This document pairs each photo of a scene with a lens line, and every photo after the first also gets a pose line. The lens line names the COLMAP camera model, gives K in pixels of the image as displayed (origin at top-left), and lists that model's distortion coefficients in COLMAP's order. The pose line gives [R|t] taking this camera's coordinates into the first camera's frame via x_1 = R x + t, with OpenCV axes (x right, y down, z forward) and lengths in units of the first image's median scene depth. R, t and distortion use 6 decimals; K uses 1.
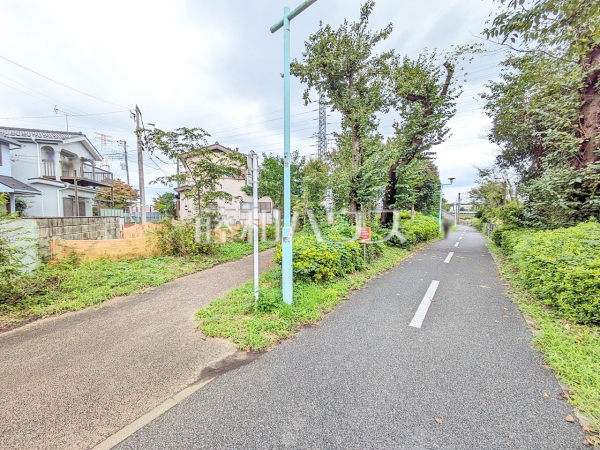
lens RADIAL K [[238.2, 0, 300.0], [0, 238.2, 225.0], [0, 0, 1]] dist [-0.001847, 0.005246]
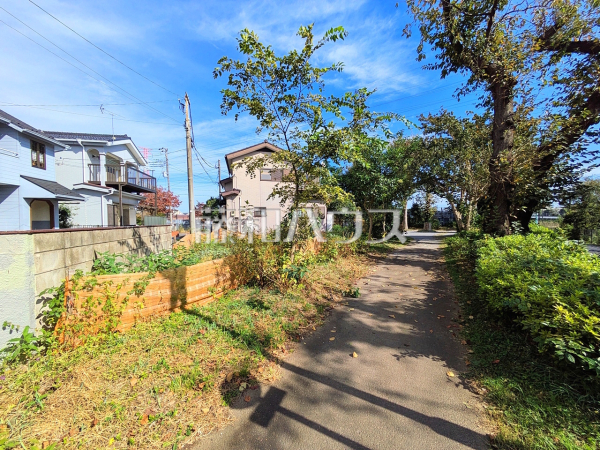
lens RADIAL K [[238.2, 0, 300.0], [0, 238.2, 225.0], [0, 0, 1]] dist [-0.001847, 0.005246]
pose [[0.994183, -0.006998, -0.107477, -0.163524], [0.004141, 0.999633, -0.026778, -0.008813], [0.107625, 0.026177, 0.993847, 0.176763]]
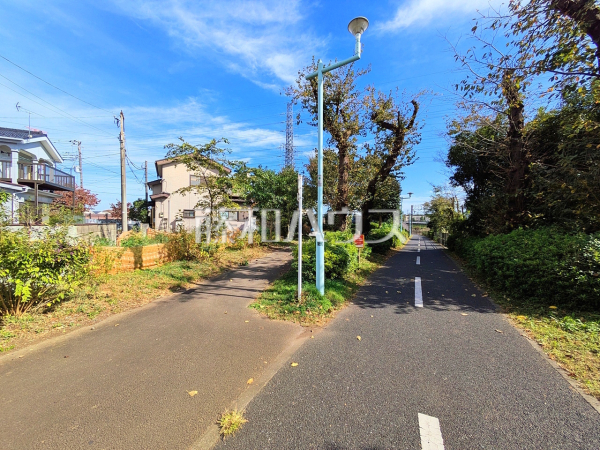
lens RADIAL K [[239.3, 0, 302.5], [0, 239.3, 222.9], [0, 0, 1]] dist [0.002021, 0.000271]
pose [[0.986099, 0.007936, 0.165967, -0.094200], [-0.000256, 0.998930, -0.046243, 0.003168], [-0.166156, 0.045557, 0.985047, -0.059267]]
